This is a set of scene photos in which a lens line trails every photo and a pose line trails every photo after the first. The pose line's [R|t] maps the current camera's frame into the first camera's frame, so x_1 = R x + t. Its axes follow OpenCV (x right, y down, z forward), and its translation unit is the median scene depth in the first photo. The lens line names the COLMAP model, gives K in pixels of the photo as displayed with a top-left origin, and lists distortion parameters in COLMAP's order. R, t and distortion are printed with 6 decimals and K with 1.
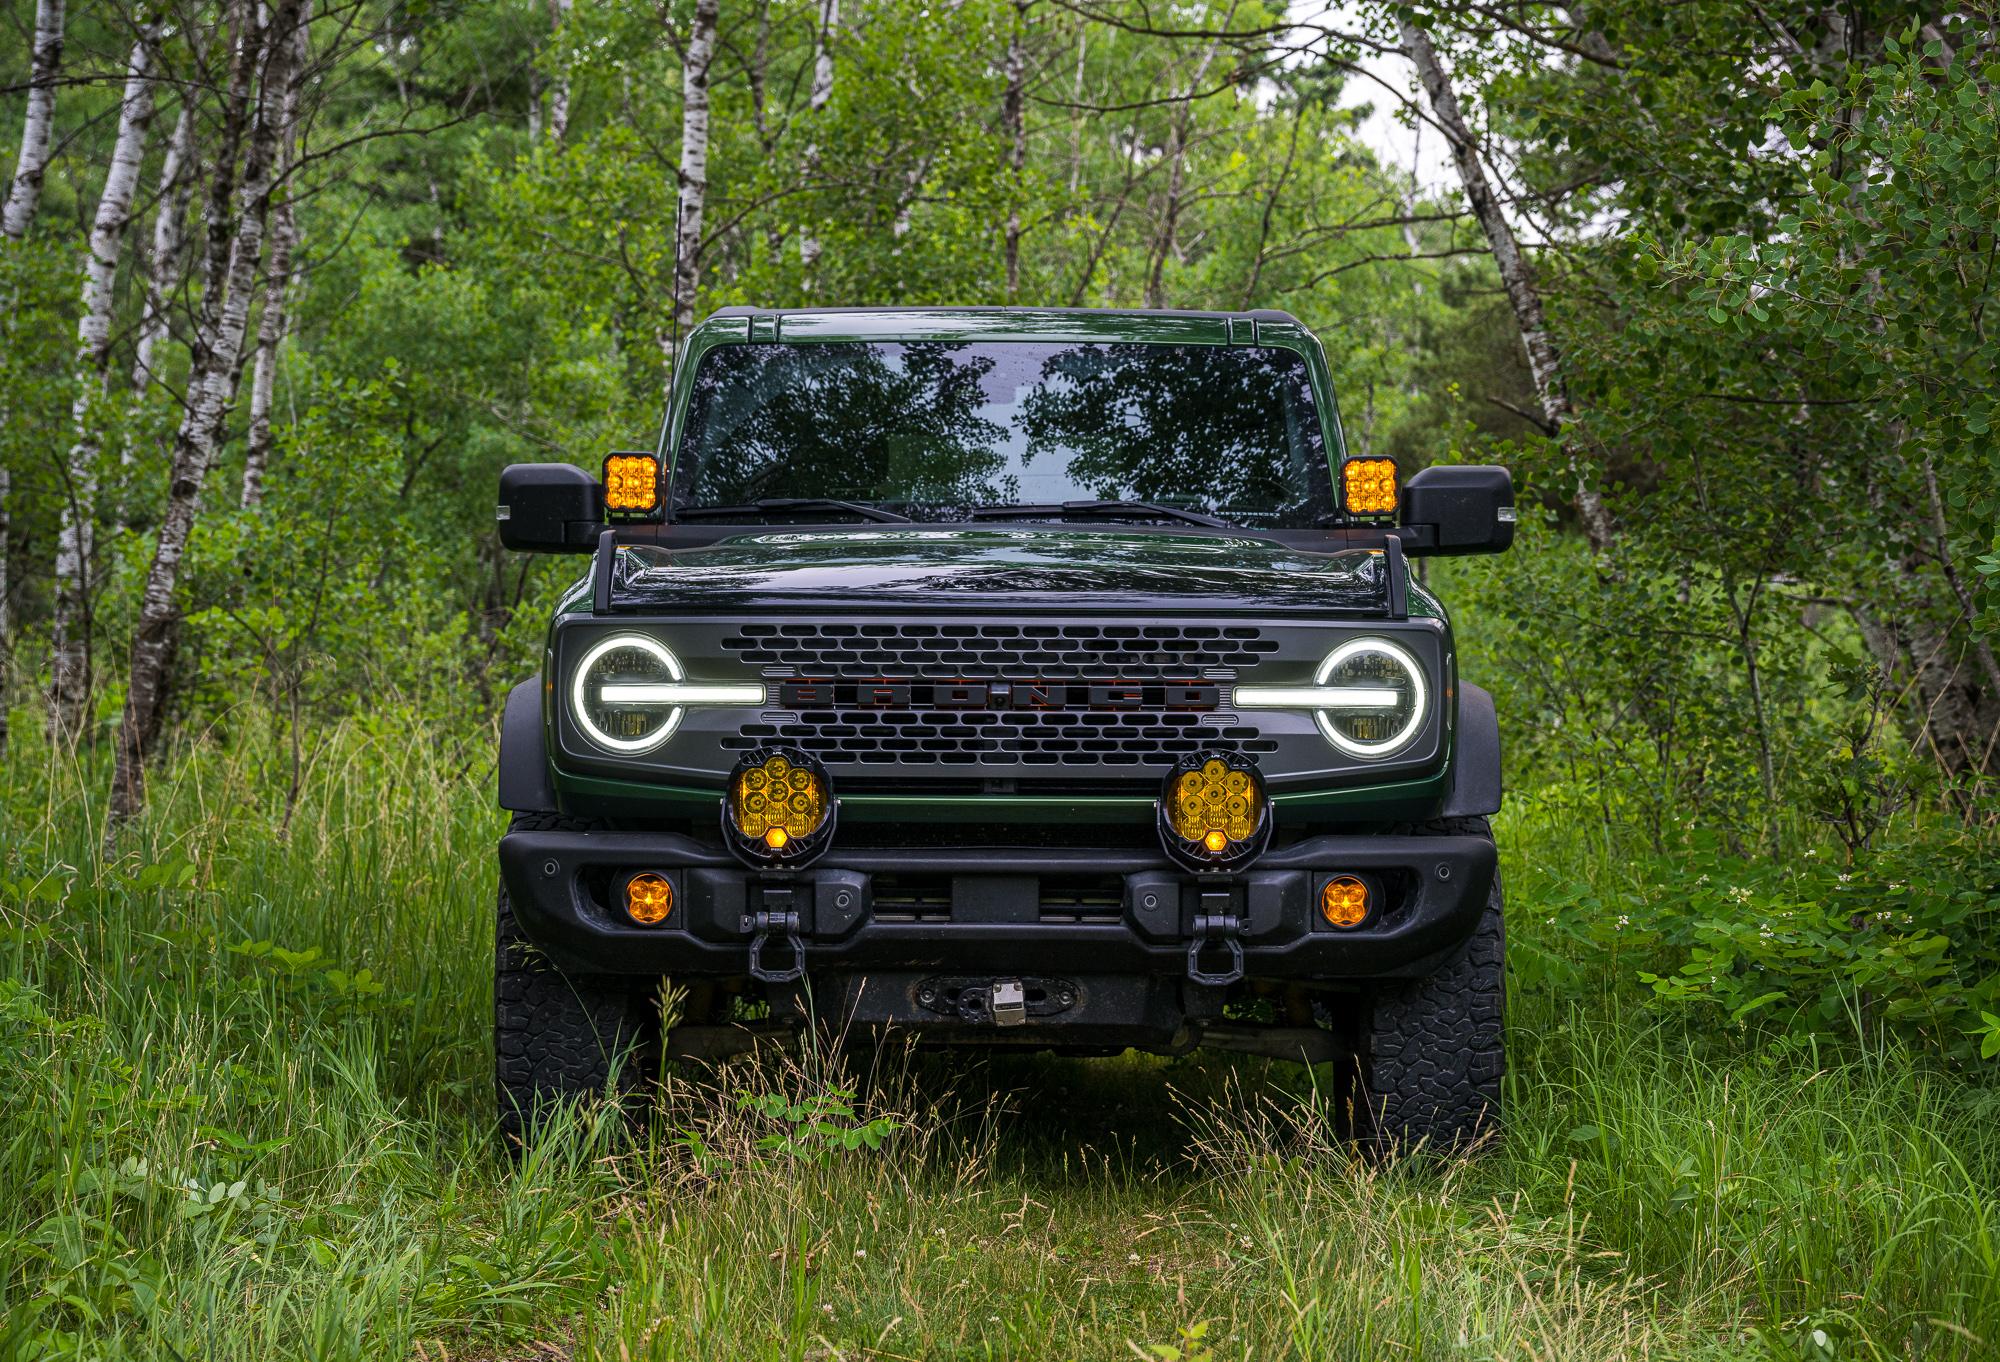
lens RADIAL K [[4661.7, 0, 1000.0], [0, 4661.7, 681.0], [0, 0, 1]] dist [-0.377142, 0.241498]
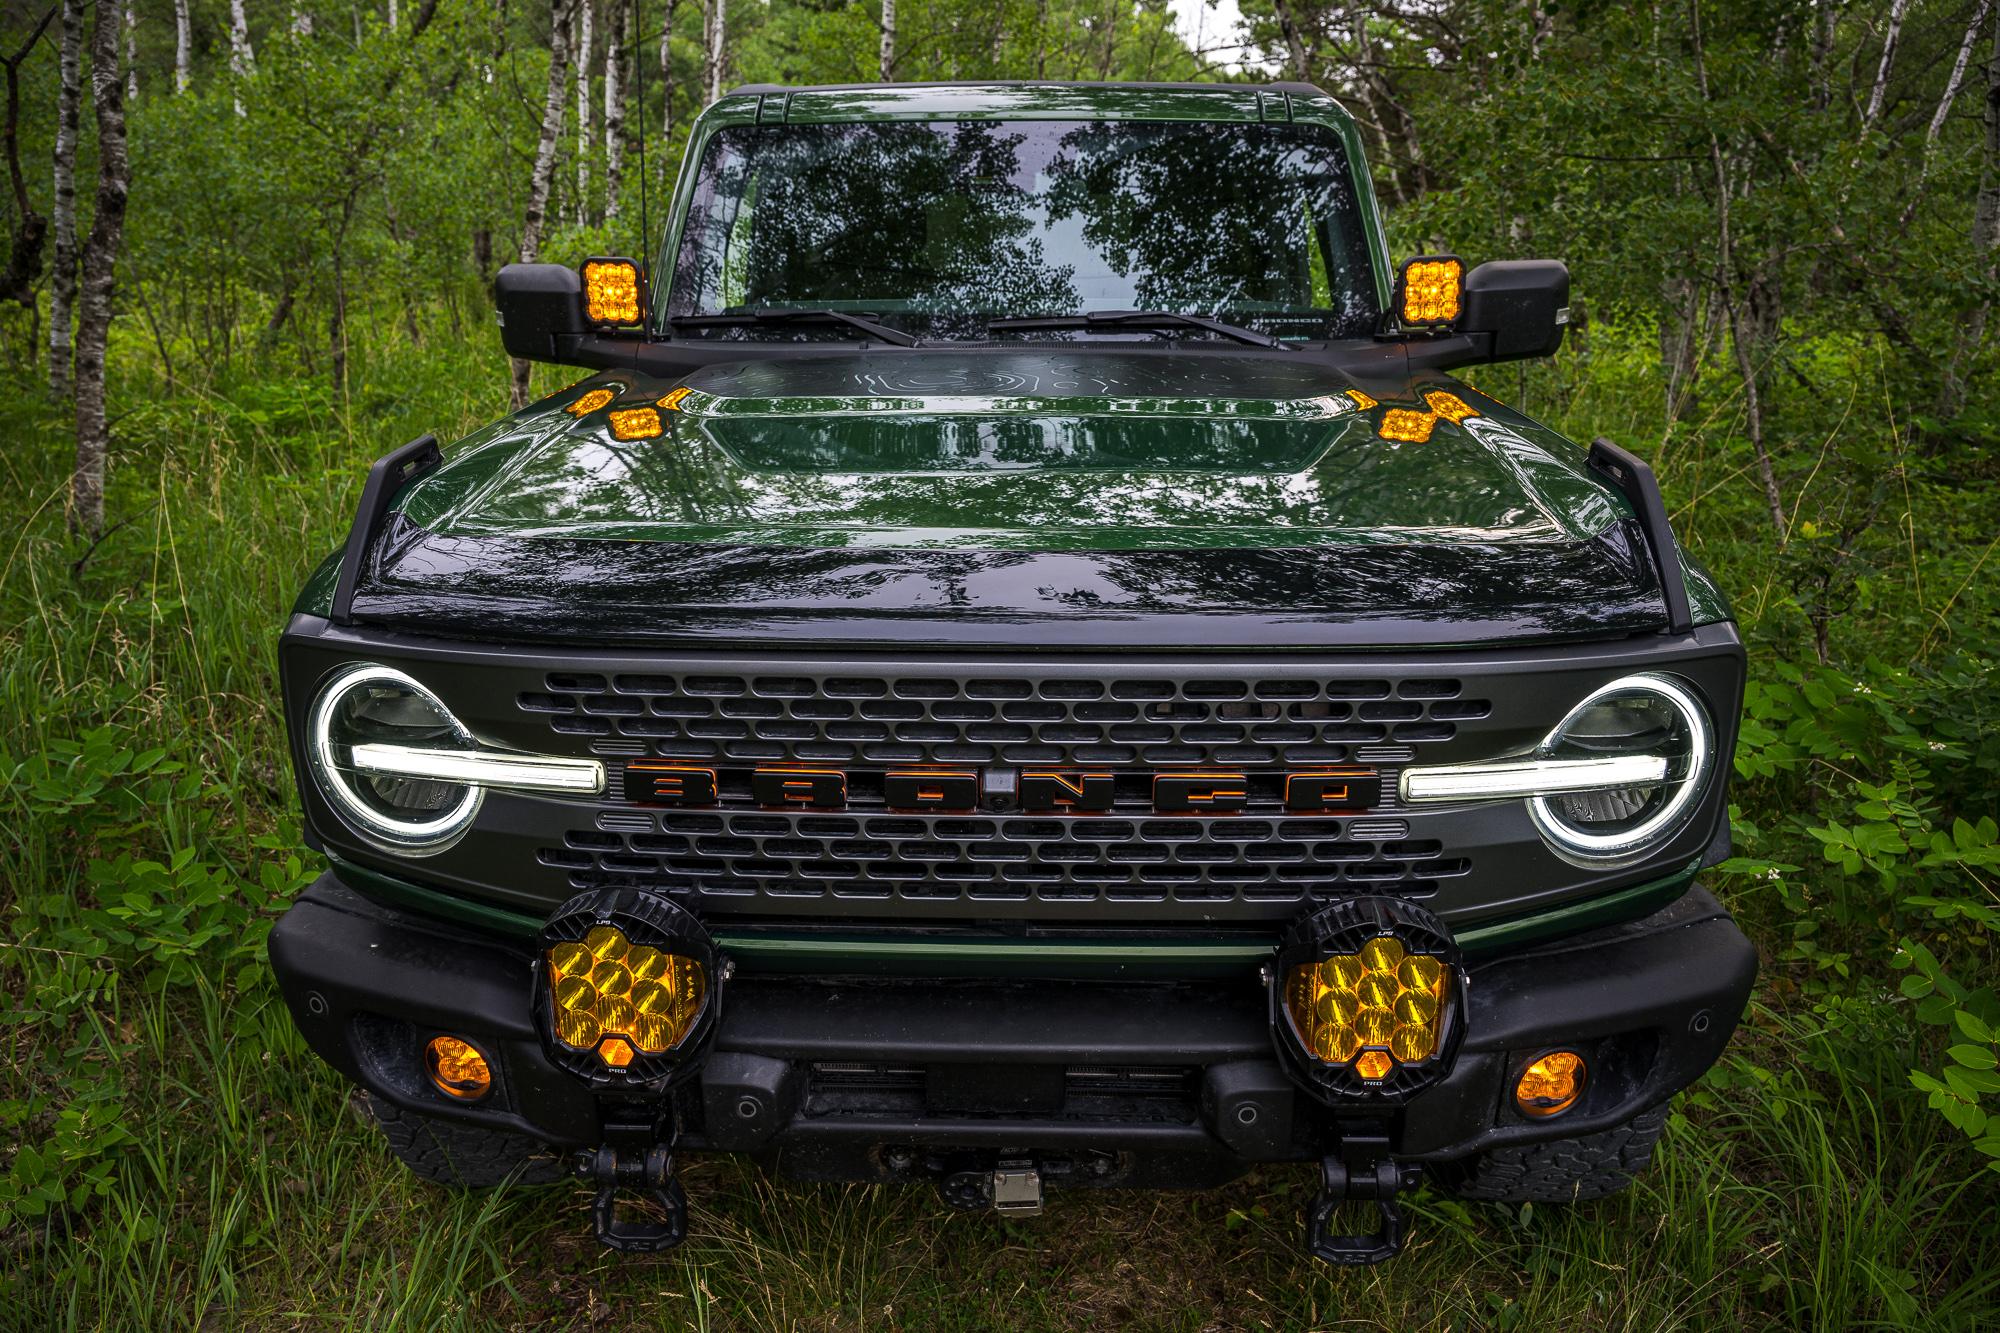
lens RADIAL K [[1313.5, 0, 1000.0], [0, 1313.5, 666.5], [0, 0, 1]] dist [0.000908, -0.000089]
pose [[0.999539, 0.004294, -0.030054, 0.004140], [0.005499, 0.947959, 0.318346, -0.054484], [0.029857, -0.318365, 0.947498, 0.732496]]
